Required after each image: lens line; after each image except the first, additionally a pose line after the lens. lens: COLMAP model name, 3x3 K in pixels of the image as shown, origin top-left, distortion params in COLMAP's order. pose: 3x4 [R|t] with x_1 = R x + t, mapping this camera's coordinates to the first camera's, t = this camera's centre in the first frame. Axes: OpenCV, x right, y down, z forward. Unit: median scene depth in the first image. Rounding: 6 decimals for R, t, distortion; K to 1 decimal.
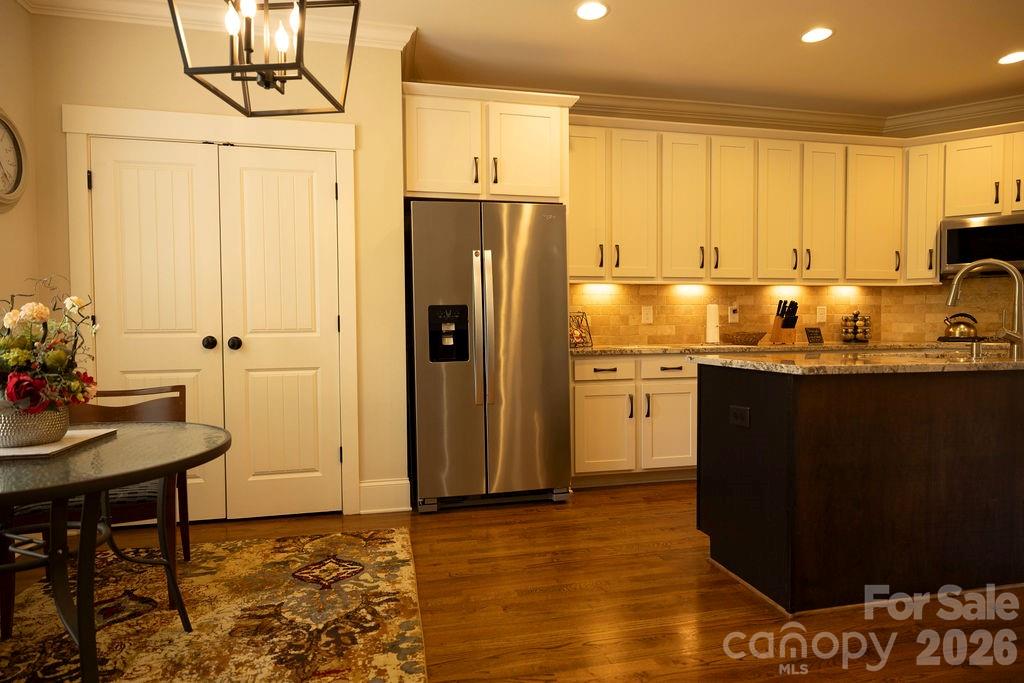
lens RADIAL K [[576.4, 0, 509.8], [0, 576.4, 341.5], [0, 0, 1]] dist [0.004758, -0.001600]
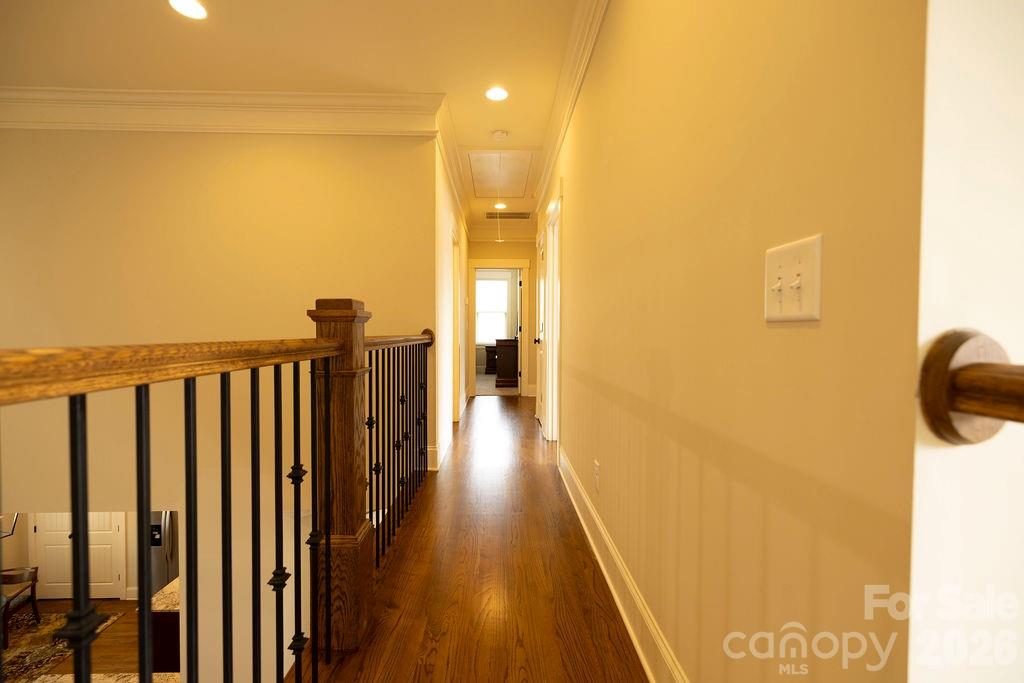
lens RADIAL K [[431.2, 0, 507.9], [0, 431.2, 340.5], [0, 0, 1]] dist [0.003810, 0.000423]
pose [[0.981343, 0.013719, -0.191776, 1.843771], [-0.015075, 0.999871, -0.005610, -0.916173], [0.191674, 0.008397, 0.981423, -0.640205]]
